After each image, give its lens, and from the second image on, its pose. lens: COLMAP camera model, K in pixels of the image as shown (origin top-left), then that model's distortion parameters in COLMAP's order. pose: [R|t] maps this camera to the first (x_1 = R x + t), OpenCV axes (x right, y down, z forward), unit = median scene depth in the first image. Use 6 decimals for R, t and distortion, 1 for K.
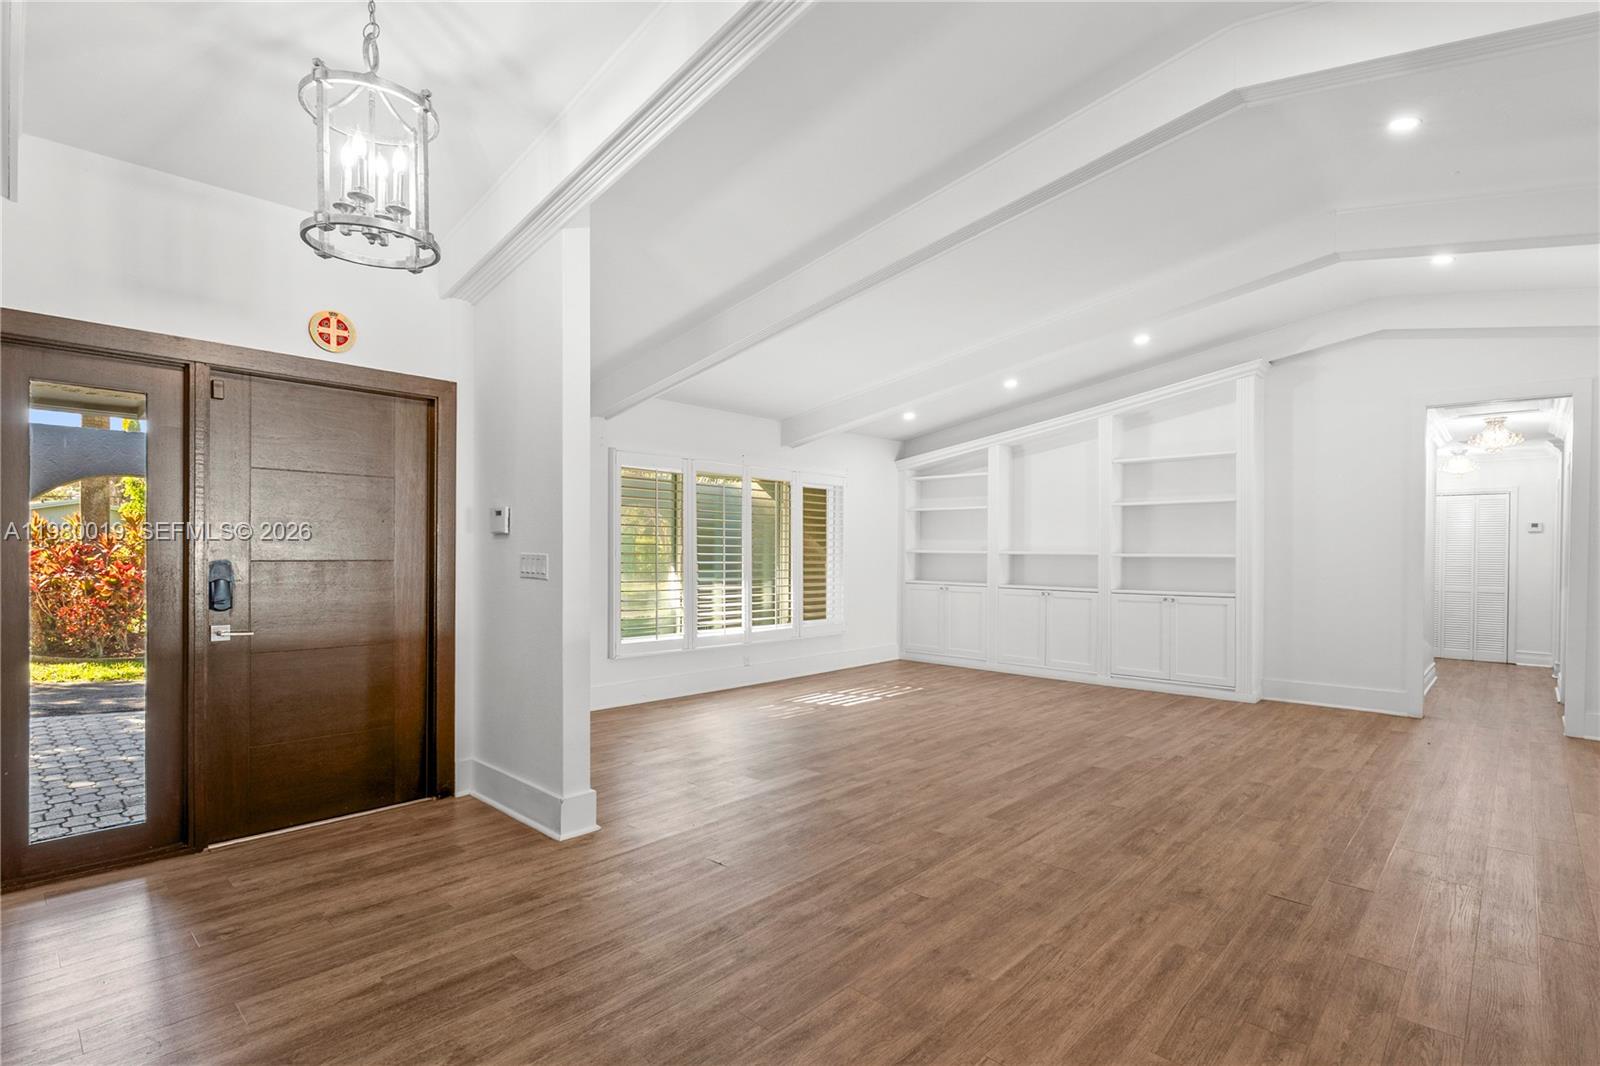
lens RADIAL K [[768.0, 0, 799.9], [0, 768.0, 545.5], [0, 0, 1]] dist [0.001335, -0.000082]
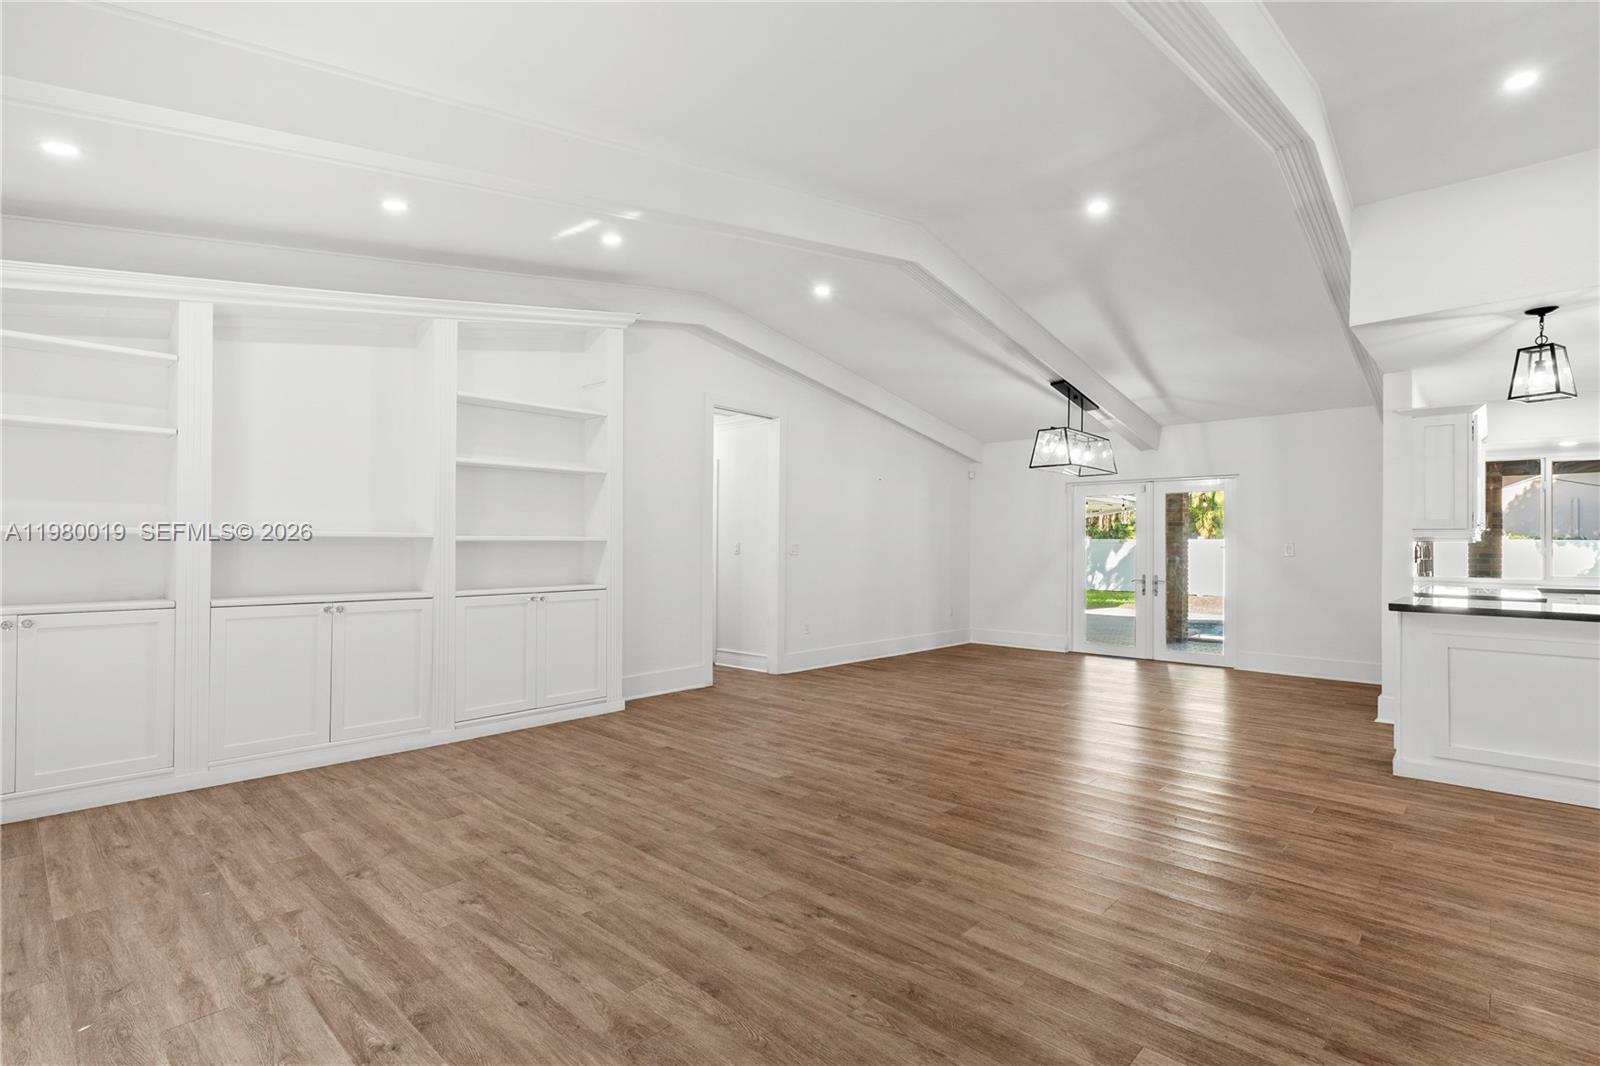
lens RADIAL K [[768.0, 0, 799.9], [0, 768.0, 533.8], [0, 0, 1]] dist [0.001335, -0.000082]
pose [[-0.006250, 0.004978, 0.999968, -0.344247], [-0.010261, 0.999935, -0.005041, 0.013709], [-0.999928, -0.010292, -0.006199, 1.033621]]
